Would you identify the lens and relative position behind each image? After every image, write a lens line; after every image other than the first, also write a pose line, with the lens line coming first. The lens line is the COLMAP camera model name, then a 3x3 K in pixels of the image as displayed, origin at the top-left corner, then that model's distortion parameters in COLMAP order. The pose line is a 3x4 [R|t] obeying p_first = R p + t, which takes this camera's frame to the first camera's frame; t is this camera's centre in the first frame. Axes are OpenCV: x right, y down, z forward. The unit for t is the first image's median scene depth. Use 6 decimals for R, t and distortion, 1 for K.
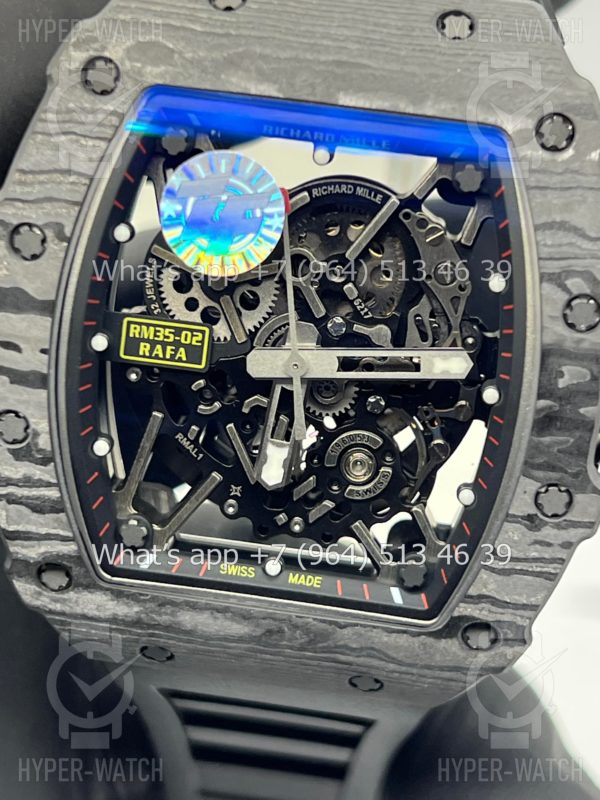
lens RADIAL K [[1863.0, 0, 304.0], [0, 1863.0, 366.9], [0, 0, 1]] dist [0.214370, 0.000000]
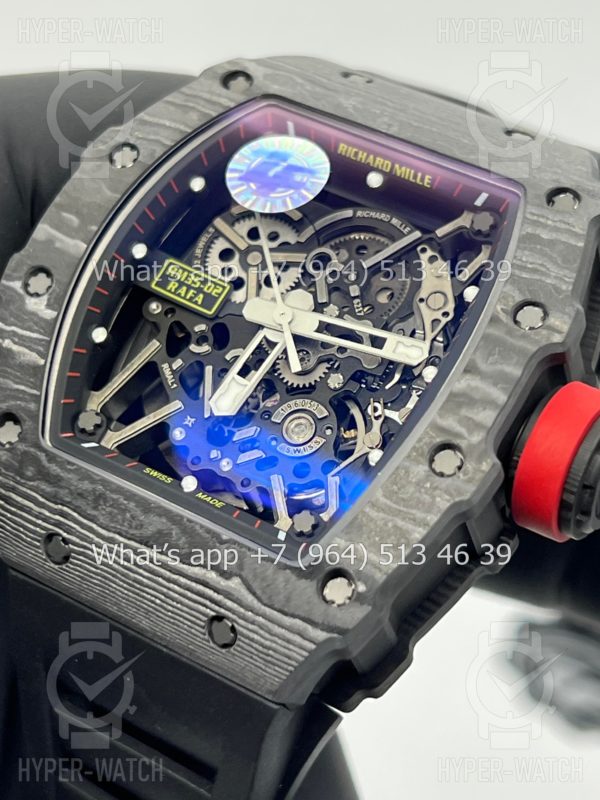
lens RADIAL K [[1863.0, 0, 300.7], [0, 1863.0, 402.6], [0, 0, 1]] dist [0.214370, 0.000000]
pose [[0.907115, 0.307039, -0.287870, 0.341662], [-0.416751, 0.750852, -0.512386, 0.604258], [0.058825, 0.584764, 0.809068, 0.112777]]
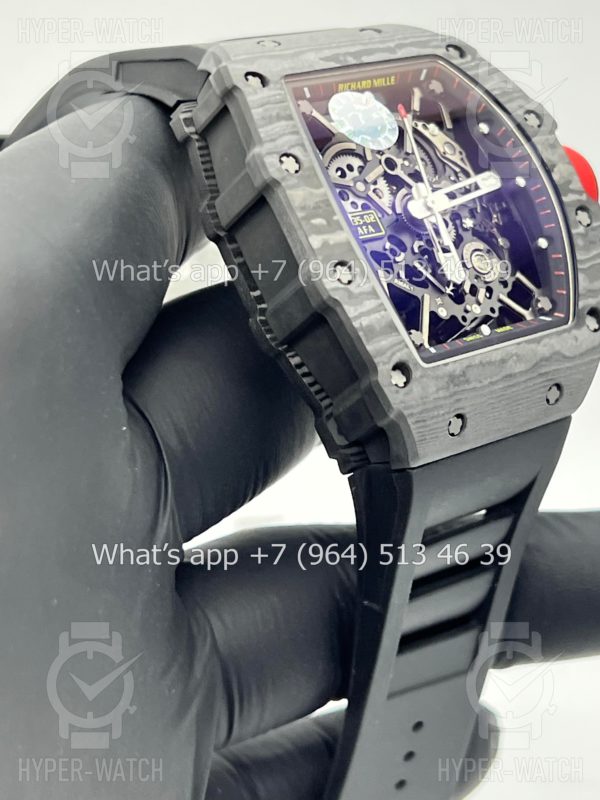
lens RADIAL K [[1863.0, 0, 305.7], [0, 1863.0, 403.2], [0, 0, 1]] dist [0.214370, 0.000000]
pose [[0.640388, -0.279753, 0.715291, -1.234851], [0.616924, 0.742104, -0.262082, 0.466900], [-0.457502, 0.609114, 0.647821, 0.121970]]
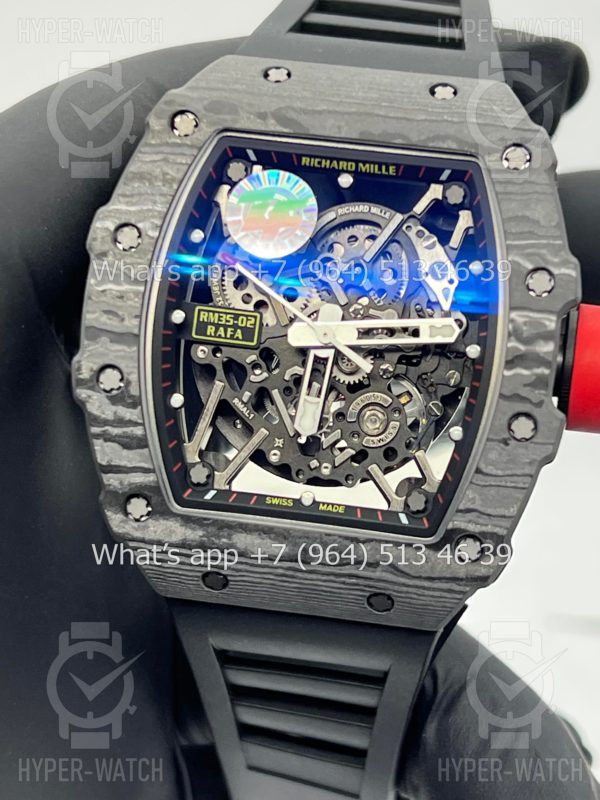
lens RADIAL K [[1863.0, 0, 299.8], [0, 1863.0, 401.0], [0, 0, 1]] dist [0.214370, 0.000000]
pose [[0.999924, 0.003394, -0.011881, -0.006708], [-0.006358, 0.965822, -0.259128, 0.380502], [0.010596, 0.259184, 0.965770, -0.259839]]
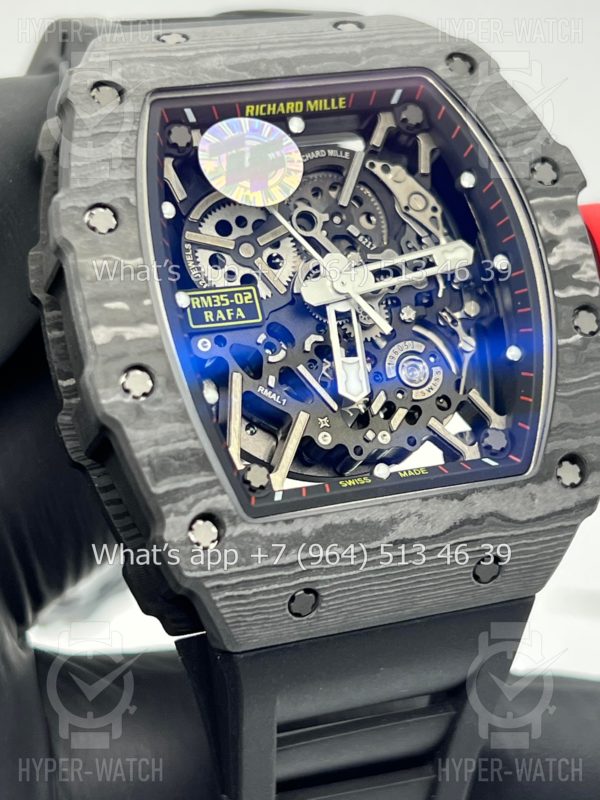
lens RADIAL K [[1863.0, 0, 294.9], [0, 1863.0, 395.8], [0, 0, 1]] dist [0.214370, 0.000000]
pose [[0.870109, -0.216887, 0.442573, -0.539340], [0.401846, 0.832105, -0.382258, 0.471369], [-0.285360, 0.510453, 0.811177, 0.117220]]
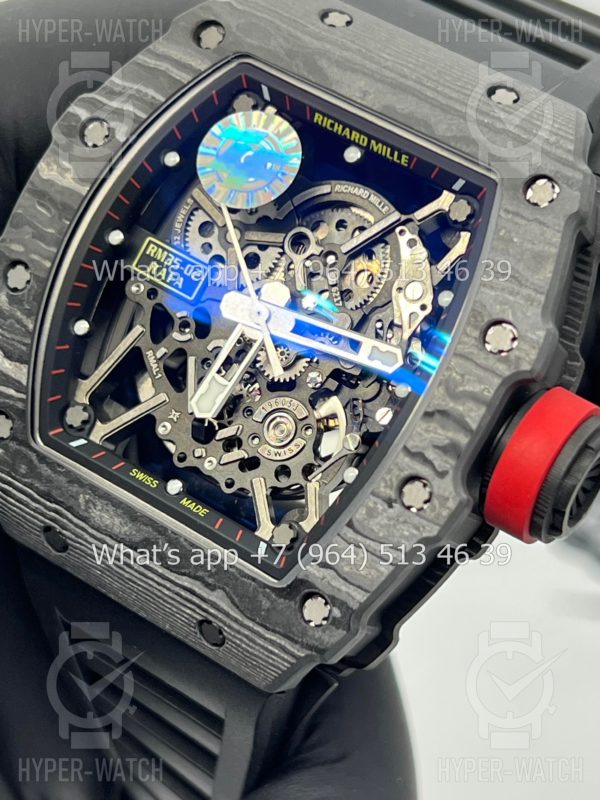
lens RADIAL K [[1863.0, 0, 306.4], [0, 1863.0, 391.9], [0, 0, 1]] dist [0.214370, 0.000000]
pose [[0.898521, 0.351984, -0.262234, 0.327157], [-0.414491, 0.876990, -0.243074, 0.297390], [0.144418, 0.327101, 0.933889, -0.031641]]
